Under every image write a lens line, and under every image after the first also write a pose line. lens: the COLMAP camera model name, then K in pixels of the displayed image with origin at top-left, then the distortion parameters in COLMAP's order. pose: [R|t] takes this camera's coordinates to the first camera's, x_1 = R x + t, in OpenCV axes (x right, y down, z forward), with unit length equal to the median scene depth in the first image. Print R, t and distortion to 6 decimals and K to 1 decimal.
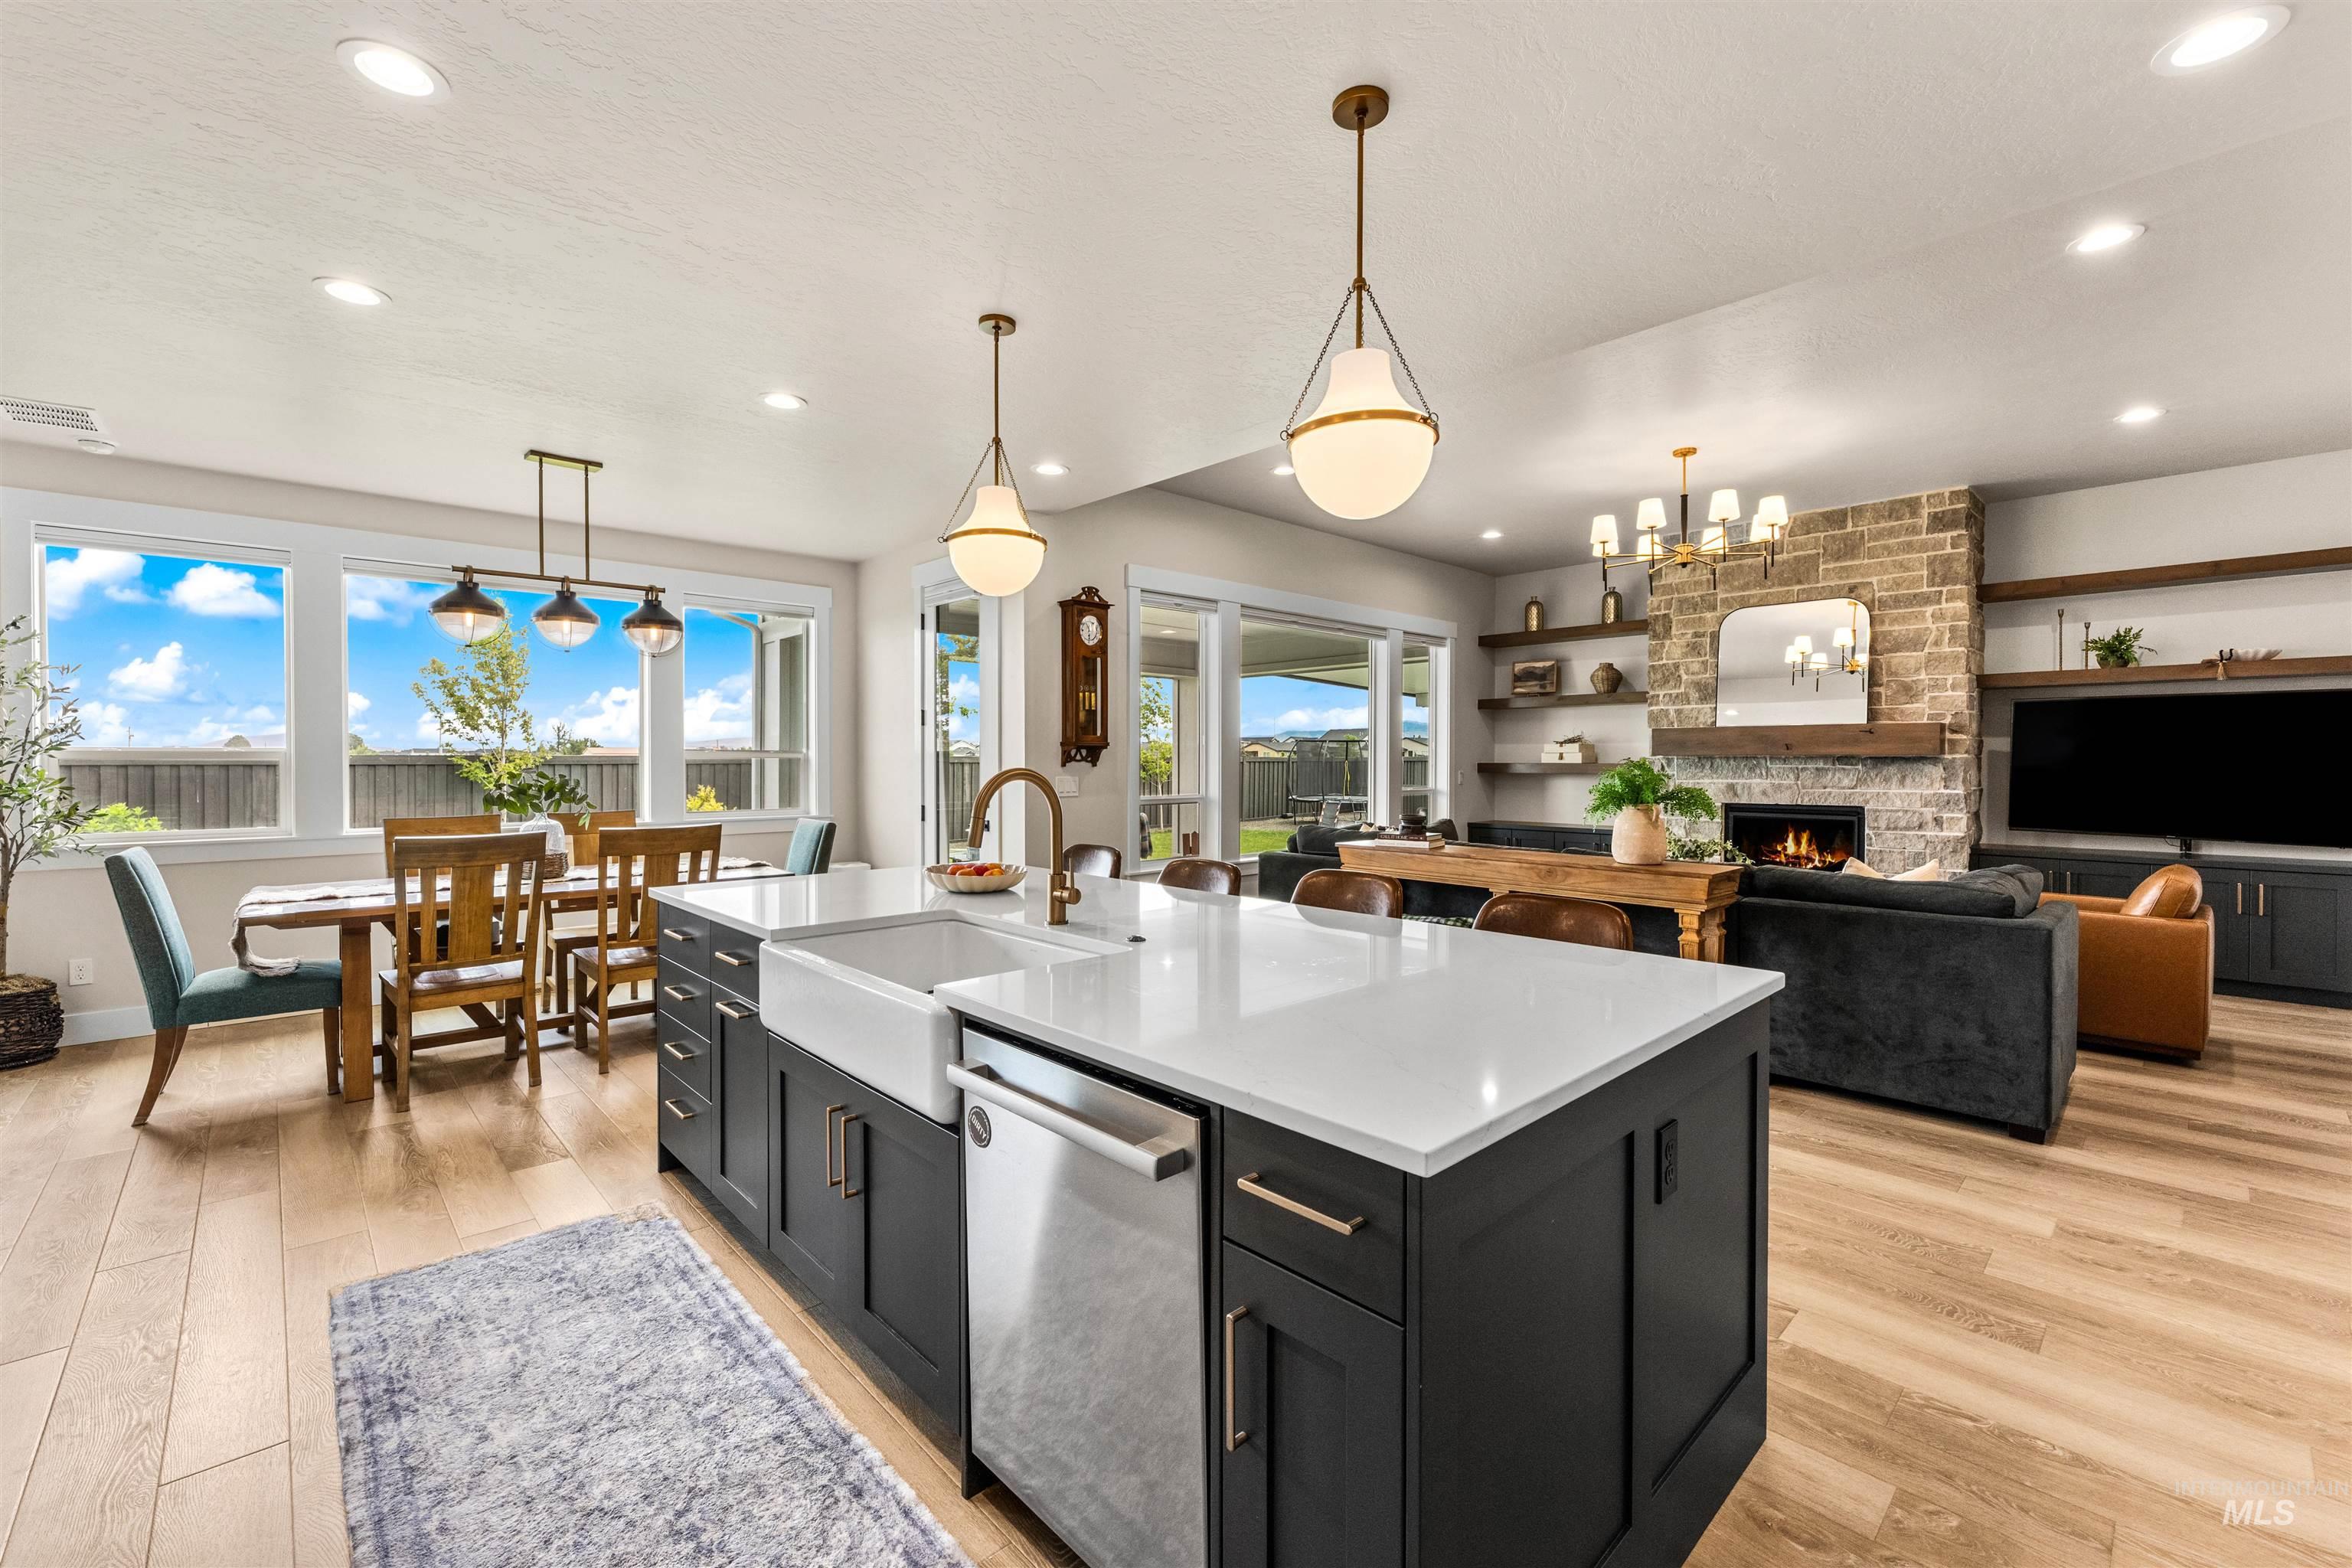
lens RADIAL K [[970.4, 0, 1167.2], [0, 970.4, 771.6], [0, 0, 1]] dist [-0.001289, -0.000074]
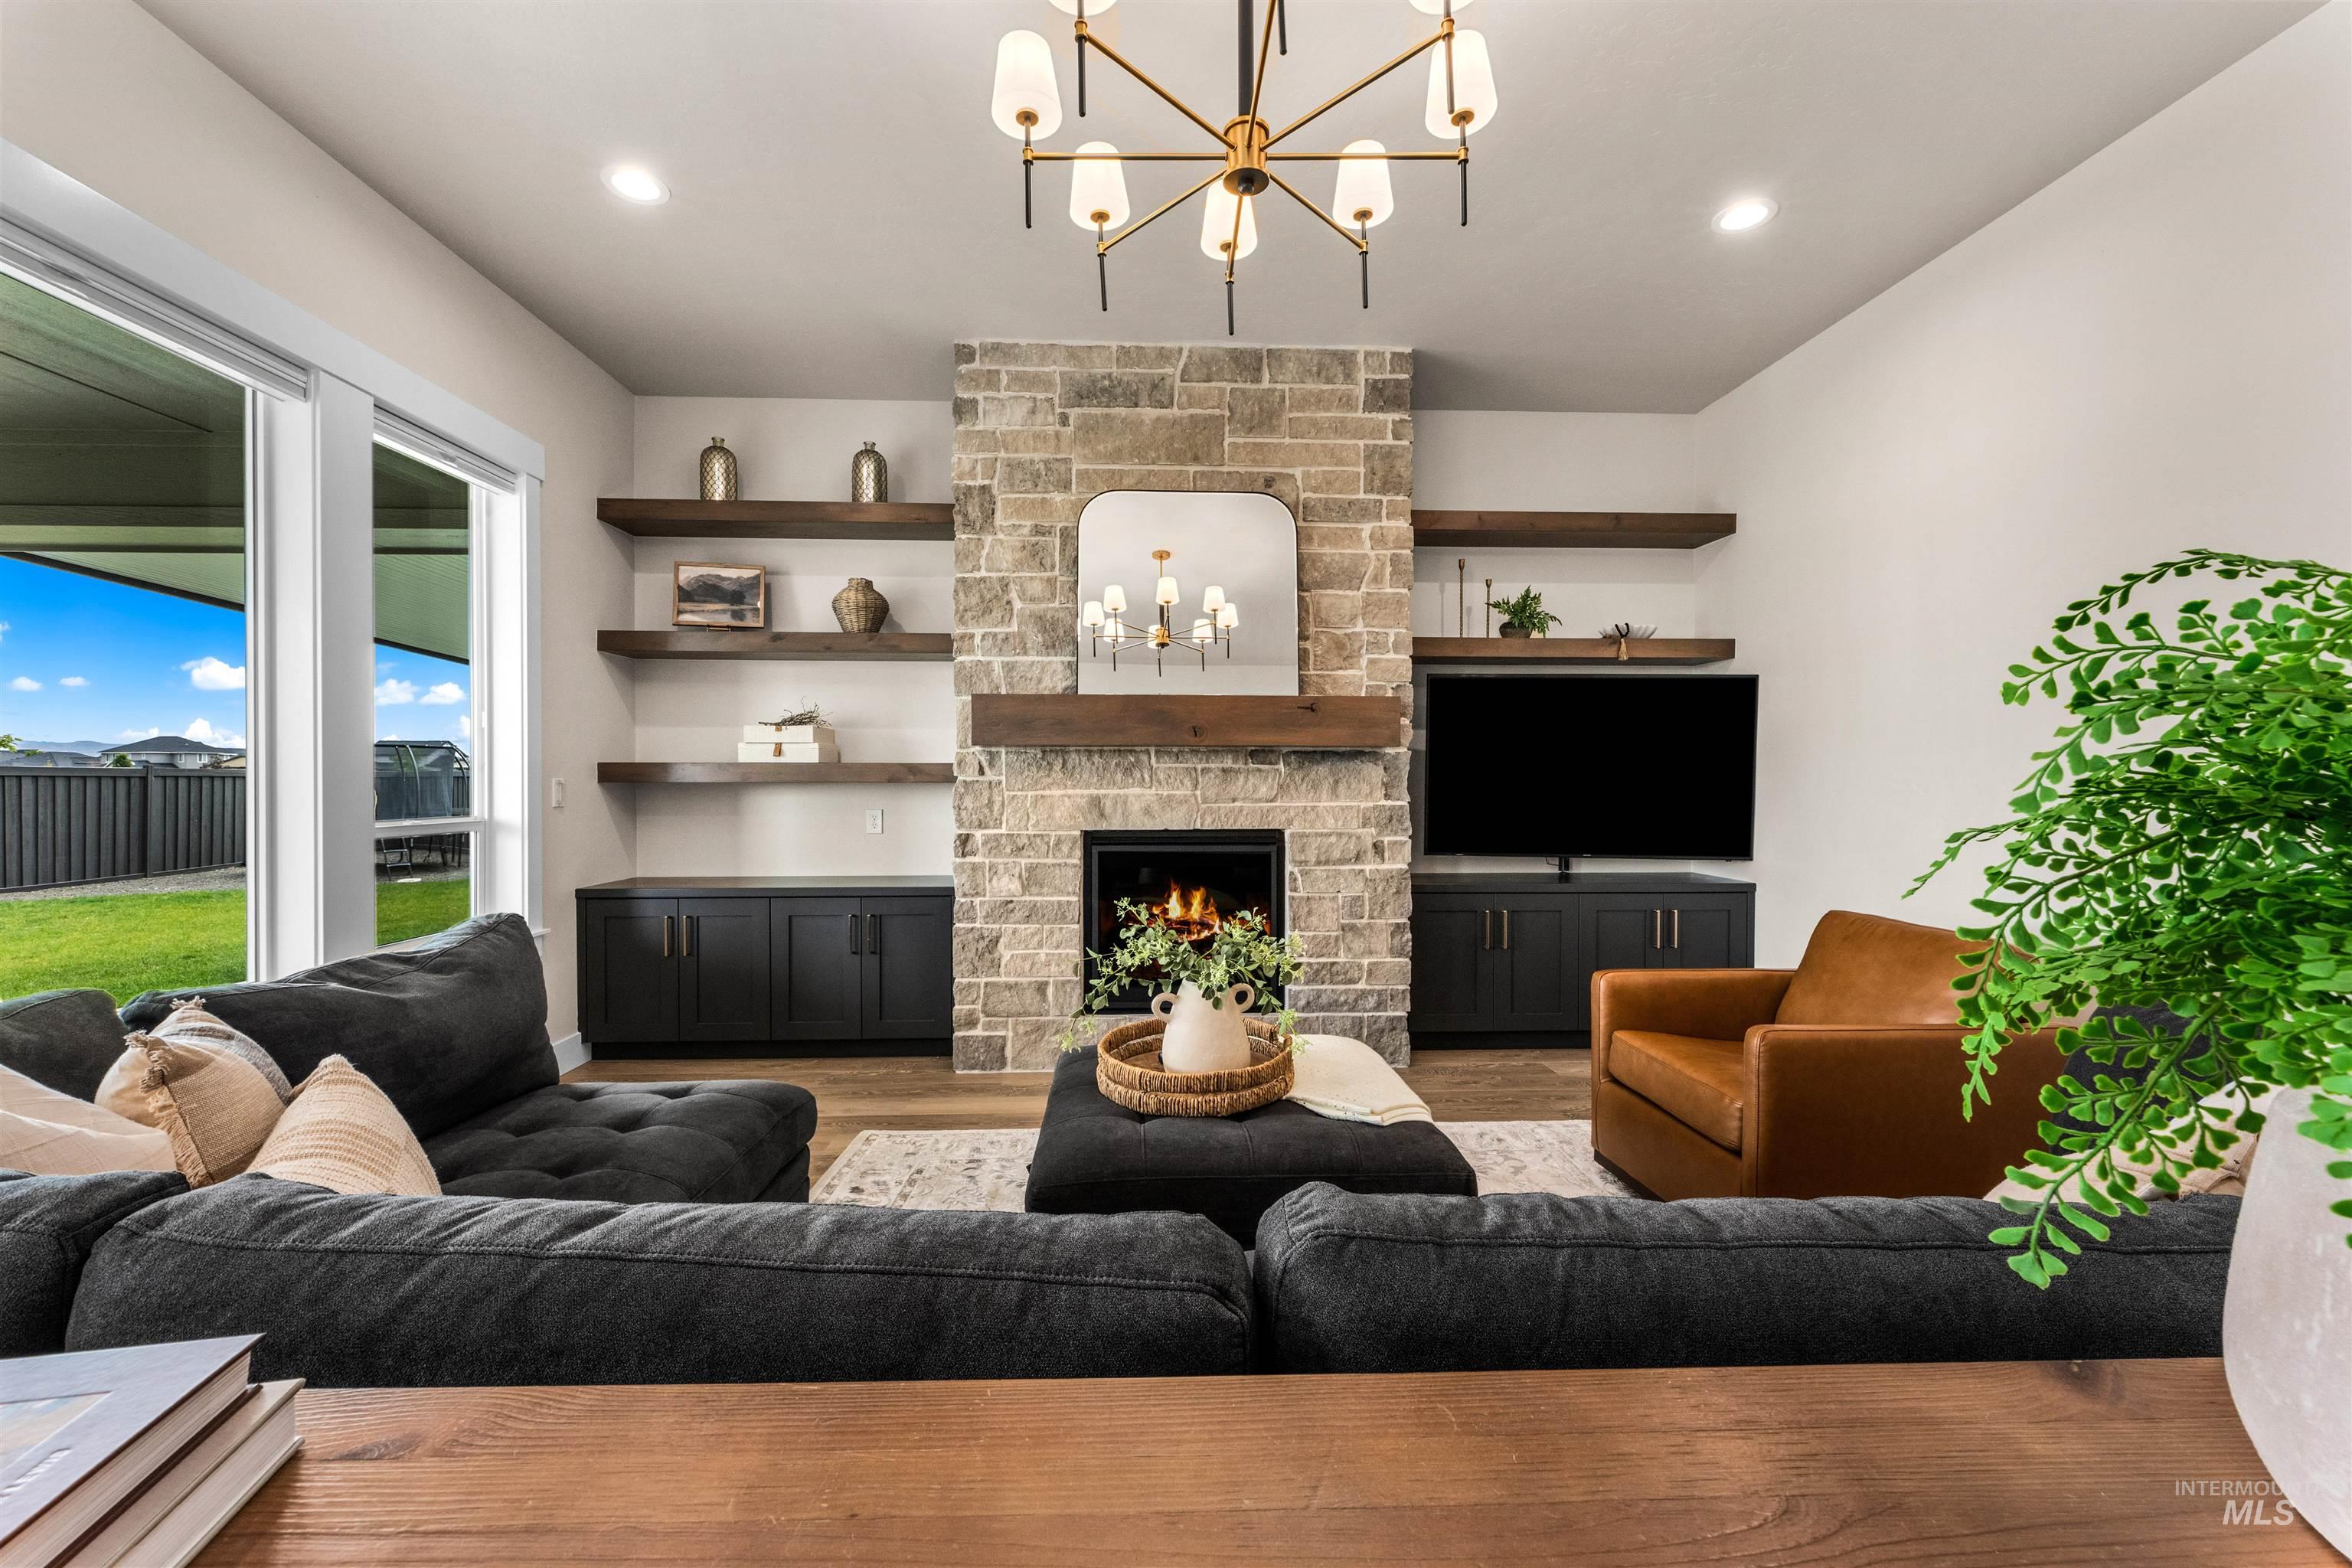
lens RADIAL K [[940.0, 0, 1171.1], [0, 940.0, 789.7], [0, 0, 1]] dist [0.001066, -0.000113]
pose [[0.649167, -0.007478, 0.760609, 0.206938], [0.007485, 0.999966, 0.003443, 0.007547], [-0.760609, 0.003458, 0.649201, 0.667400]]
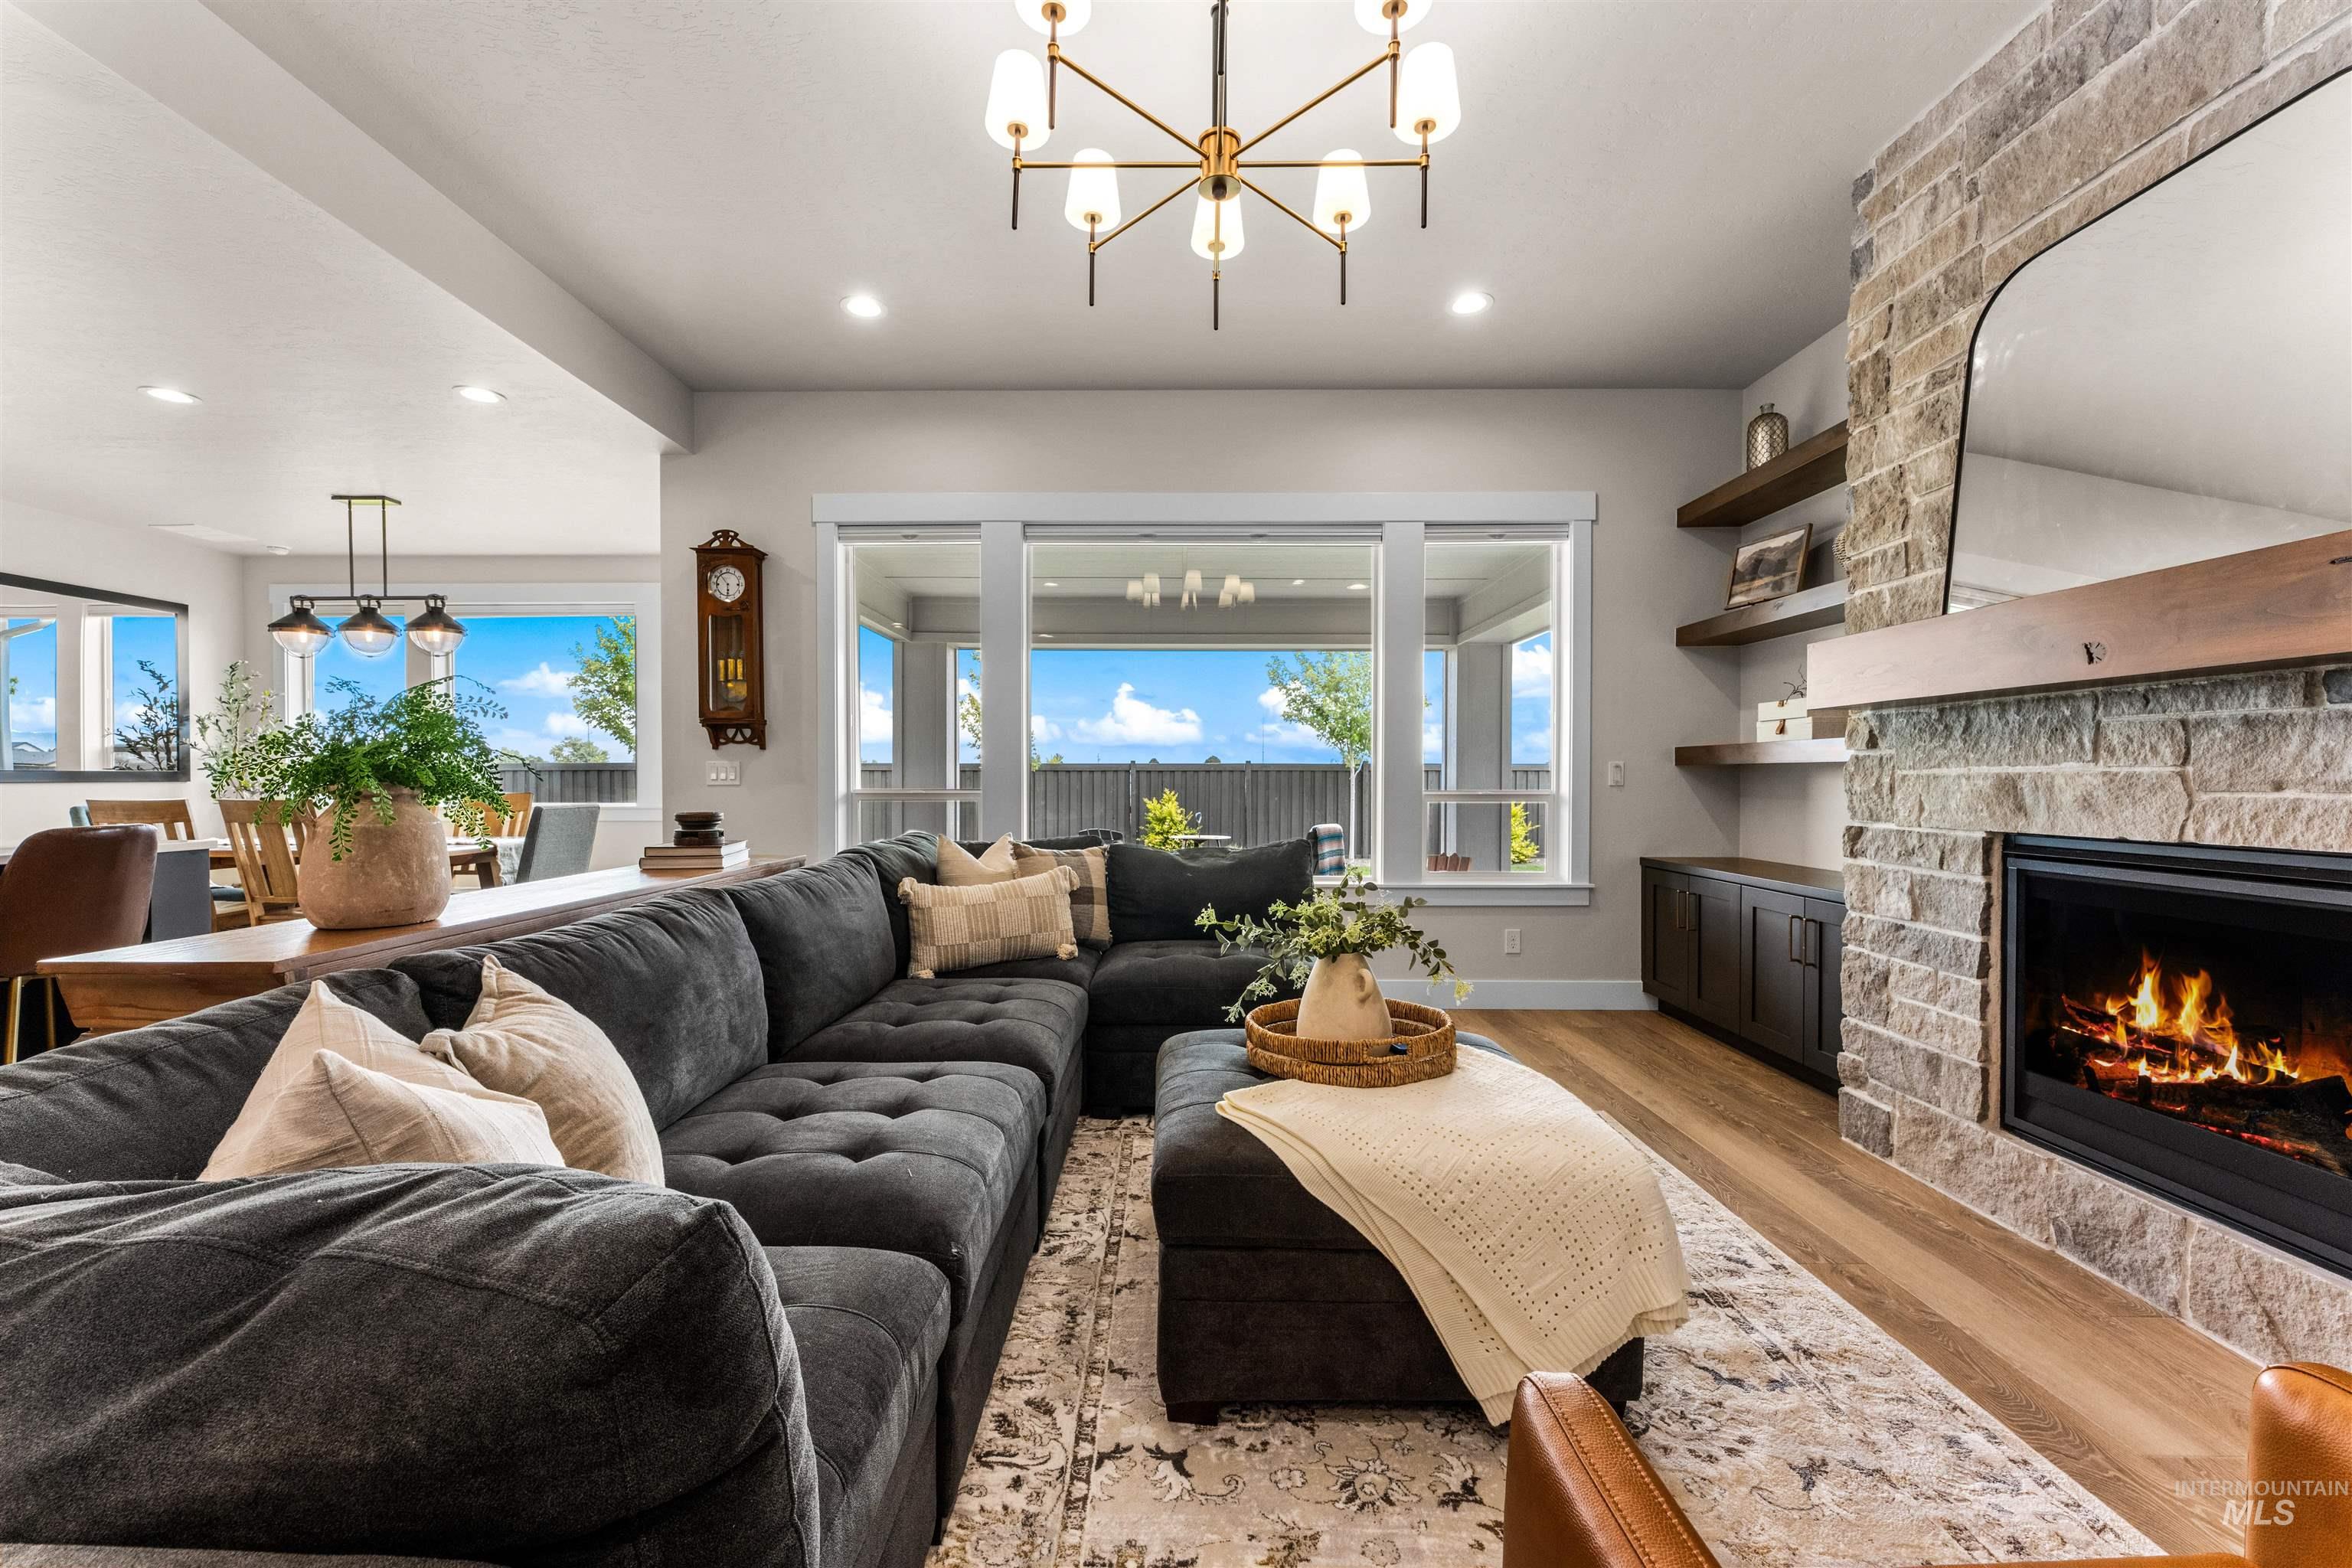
lens RADIAL K [[940.0, 0, 1171.1], [0, 940.0, 789.7], [0, 0, 1]] dist [0.001066, -0.000113]
pose [[0.723618, 0.010391, -0.690122, 0.657894], [-0.008327, 0.999945, 0.006324, 0.019081], [0.690150, 0.001171, 0.723665, 0.601878]]
